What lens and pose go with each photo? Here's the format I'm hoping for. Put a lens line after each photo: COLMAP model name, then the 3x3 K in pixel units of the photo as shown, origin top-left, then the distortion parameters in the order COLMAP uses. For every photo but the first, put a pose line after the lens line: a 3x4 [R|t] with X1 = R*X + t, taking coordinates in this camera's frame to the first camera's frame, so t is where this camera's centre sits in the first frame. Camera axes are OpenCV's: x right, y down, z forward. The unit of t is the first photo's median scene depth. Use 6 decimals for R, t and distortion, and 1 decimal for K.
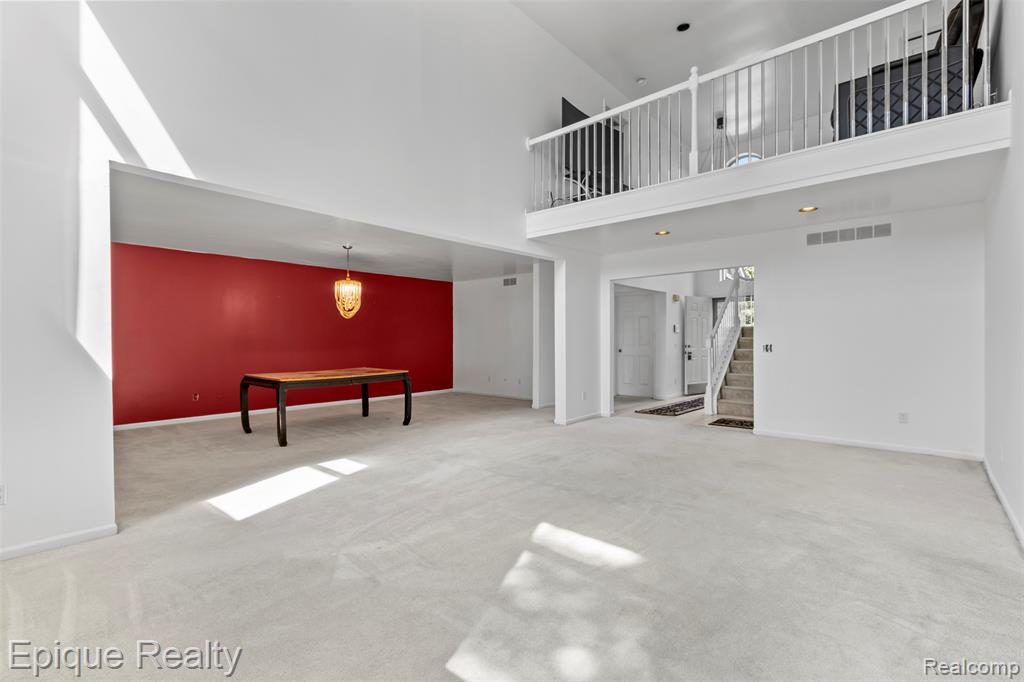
lens RADIAL K [[466.7, 0, 509.6], [0, 466.7, 336.5], [0, 0, 1]] dist [0.001910, -0.000028]
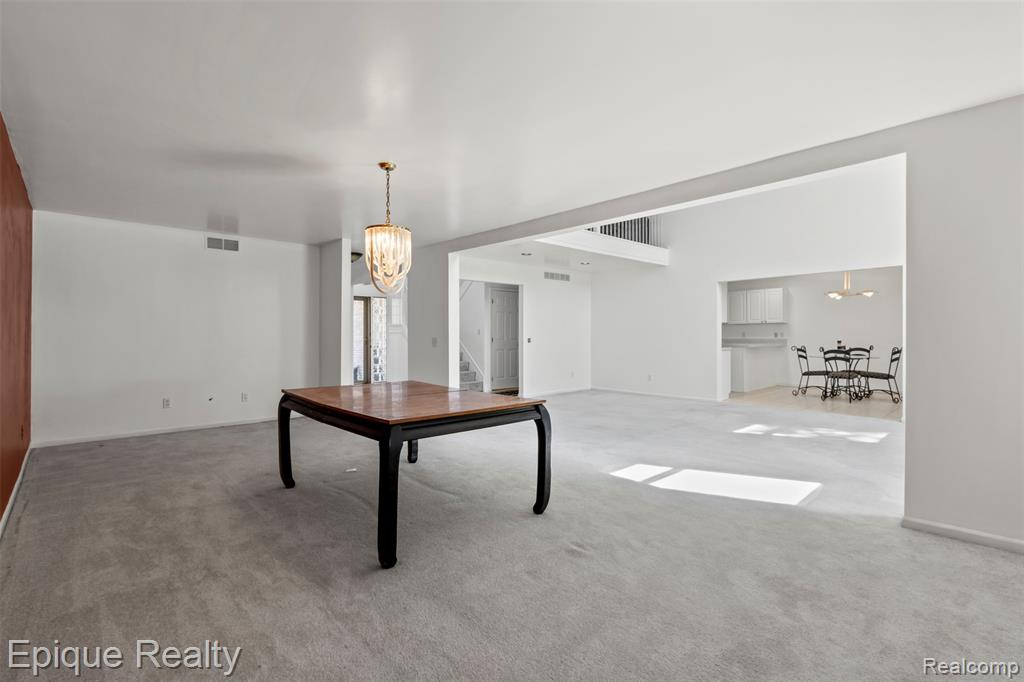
lens RADIAL K [[483.0, 0, 512.0], [0, 483.0, 341.0], [0, 0, 1]] dist [0.000818, 0.000024]
pose [[0.106505, -0.010949, 0.994252, -1.012004], [-0.010203, 0.999875, 0.012104, 0.005858], [-0.994260, -0.011433, 0.106380, 0.877170]]
